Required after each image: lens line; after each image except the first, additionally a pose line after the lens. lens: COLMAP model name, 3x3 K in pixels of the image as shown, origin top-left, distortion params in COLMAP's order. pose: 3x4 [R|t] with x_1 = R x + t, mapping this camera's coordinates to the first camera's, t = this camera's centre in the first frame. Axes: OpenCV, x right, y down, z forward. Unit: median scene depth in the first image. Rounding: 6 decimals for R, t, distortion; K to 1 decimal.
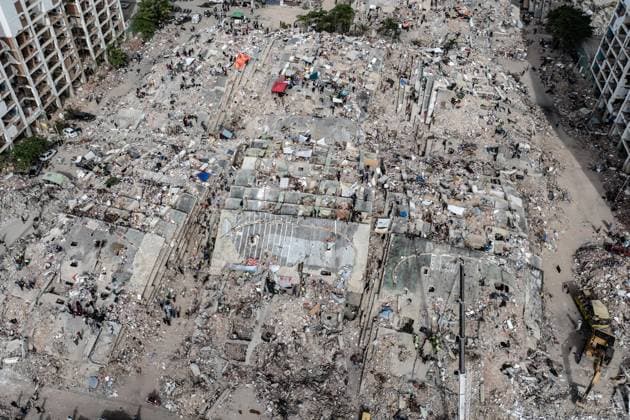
lens RADIAL K [[525.7, 0, 296.2], [0, 525.7, 210.4], [0, 0, 1]] dist [-0.018460, -0.013730]
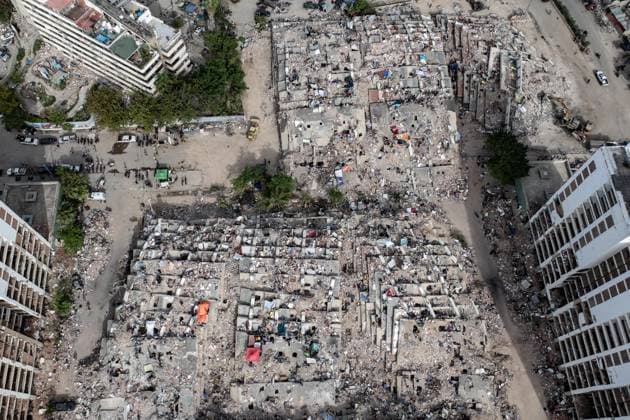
lens RADIAL K [[533.1, 0, 302.4], [0, 533.1, 210.7], [0, 0, 1]] dist [-0.017264, -0.010213]
pose [[0.968018, -0.225225, 0.110521, 0.011988], [0.165107, 0.903600, 0.395280, -1.006142], [-0.188894, -0.364391, 0.911887, 0.150562]]
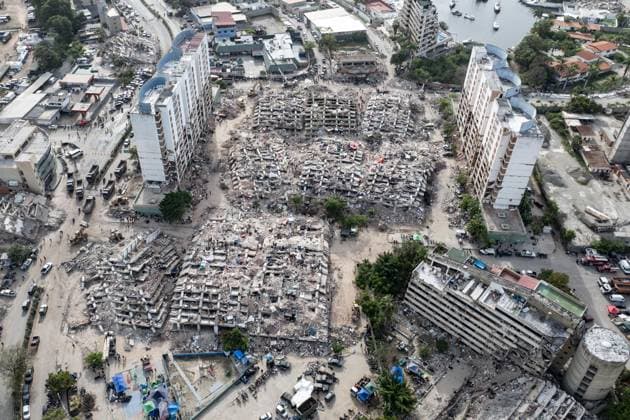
lens RADIAL K [[533.1, 0, 302.4], [0, 533.1, 210.7], [0, 0, 1]] dist [-0.017264, -0.010213]
pose [[-0.993476, 0.064238, -0.094232, 0.454166], [-0.086120, 0.119097, 0.989141, -2.618845], [0.074763, 0.990802, -0.112788, 1.749711]]
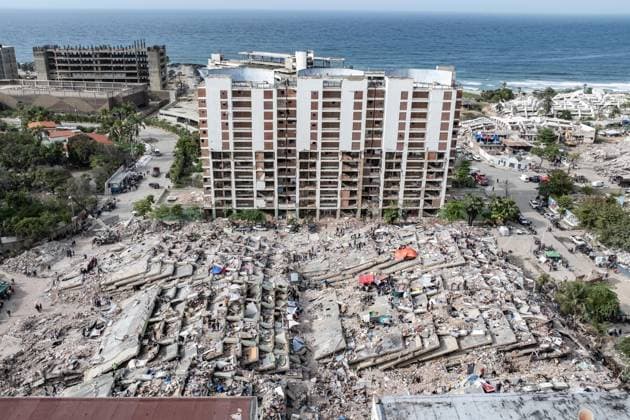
lens RADIAL K [[525.7, 0, 296.2], [0, 525.7, 210.4], [0, 0, 1]] dist [-0.018460, -0.013730]
pose [[0.223057, 0.340444, -0.913424, 0.834756], [-0.669911, 0.734237, 0.110068, -0.381933], [0.708142, 0.587361, 0.391844, 0.557445]]
